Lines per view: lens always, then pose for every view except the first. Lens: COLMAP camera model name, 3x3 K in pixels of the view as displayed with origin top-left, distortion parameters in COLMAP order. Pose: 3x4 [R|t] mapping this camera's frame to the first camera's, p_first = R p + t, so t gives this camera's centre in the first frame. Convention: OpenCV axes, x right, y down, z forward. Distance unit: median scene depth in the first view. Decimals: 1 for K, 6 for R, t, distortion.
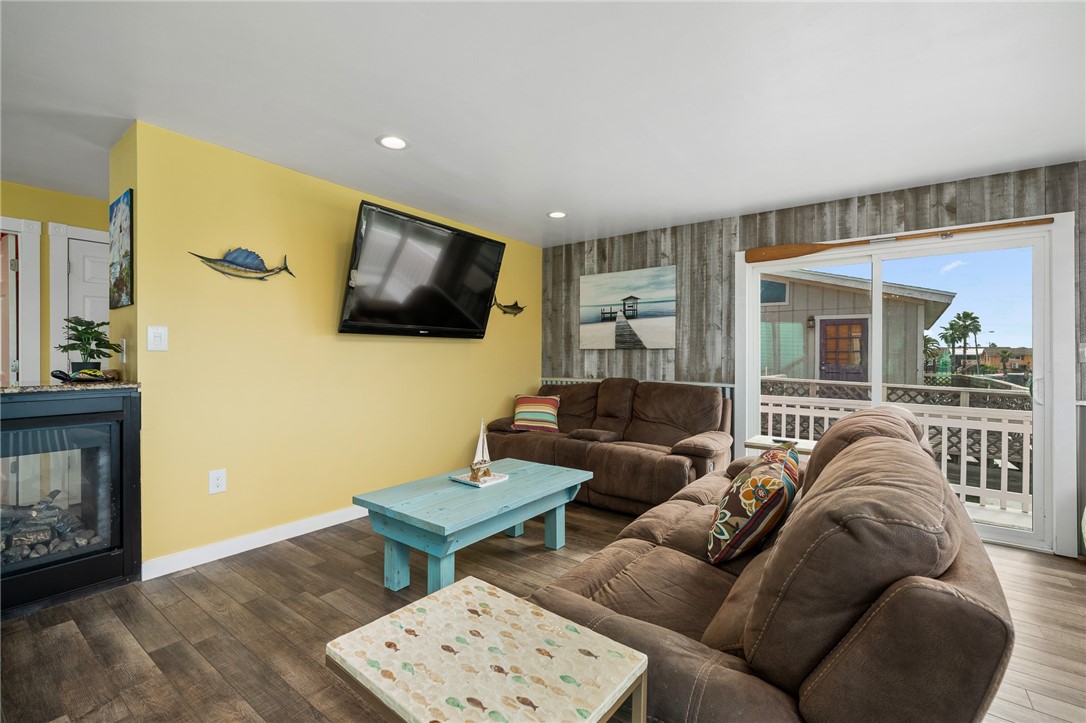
lens RADIAL K [[460.1, 0, 546.7], [0, 460.1, 360.4], [0, 0, 1]] dist [-0.004875, 0.000727]
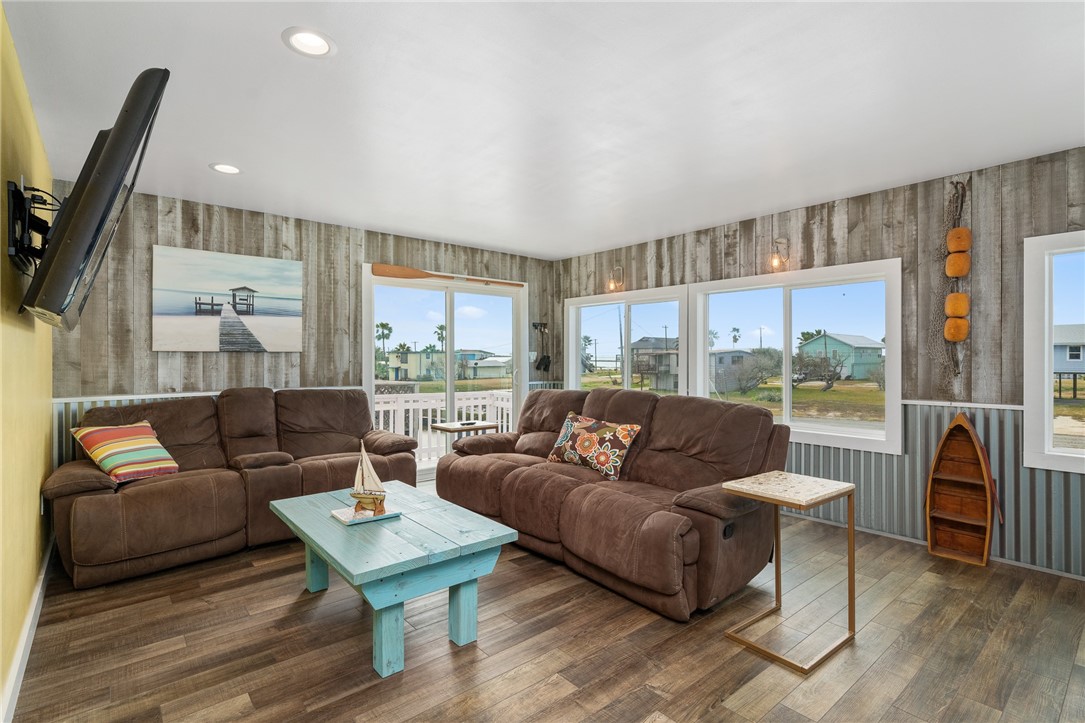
lens RADIAL K [[506.3, 0, 524.2], [0, 506.3, 361.7], [0, 0, 1]] dist [0.004634, -0.000659]
pose [[0.267945, -0.011504, 0.963366, -0.573932], [0.009447, 0.999912, 0.009313, -0.011420], [-0.963388, 0.006606, 0.268030, 0.295968]]
